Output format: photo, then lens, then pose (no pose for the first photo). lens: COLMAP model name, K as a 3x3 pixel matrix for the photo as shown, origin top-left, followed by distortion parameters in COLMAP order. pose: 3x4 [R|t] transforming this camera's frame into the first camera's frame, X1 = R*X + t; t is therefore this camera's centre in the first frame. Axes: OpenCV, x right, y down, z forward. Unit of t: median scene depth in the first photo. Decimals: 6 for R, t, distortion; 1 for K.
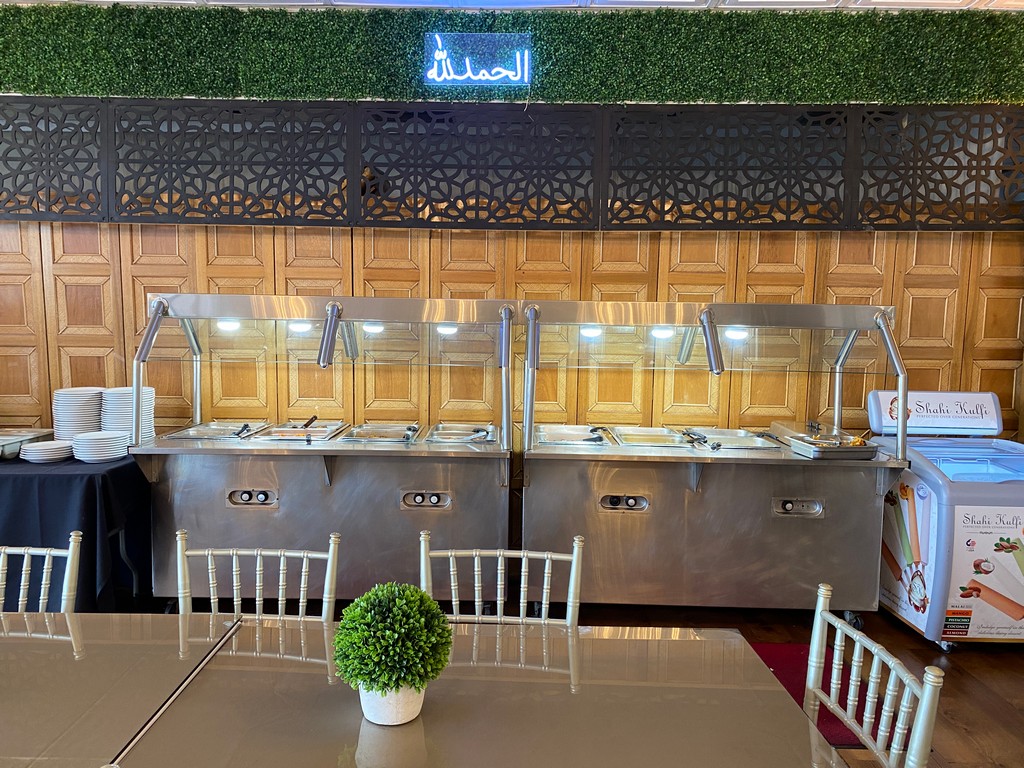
lens RADIAL K [[780.7, 0, 512.0], [0, 780.7, 384.0], [0, 0, 1]] dist [0.008610, 0.004470]
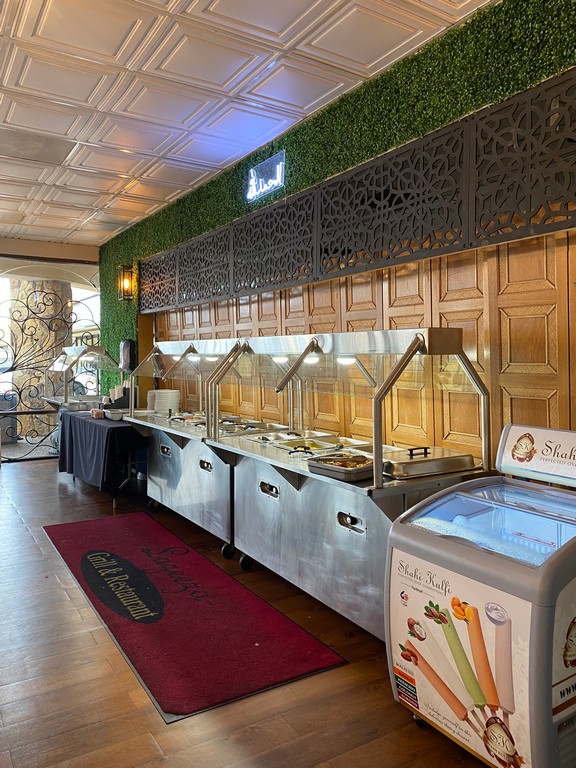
lens RADIAL K [[585.5, 0, 288.0], [0, 585.5, 384.0], [0, 0, 1]] dist [0.008610, 0.004470]
pose [[0.542831, 0.019441, -0.839617, 0.922453], [-0.060687, 0.998027, -0.016127, -0.010958], [0.837646, 0.059708, 0.542940, 0.460918]]
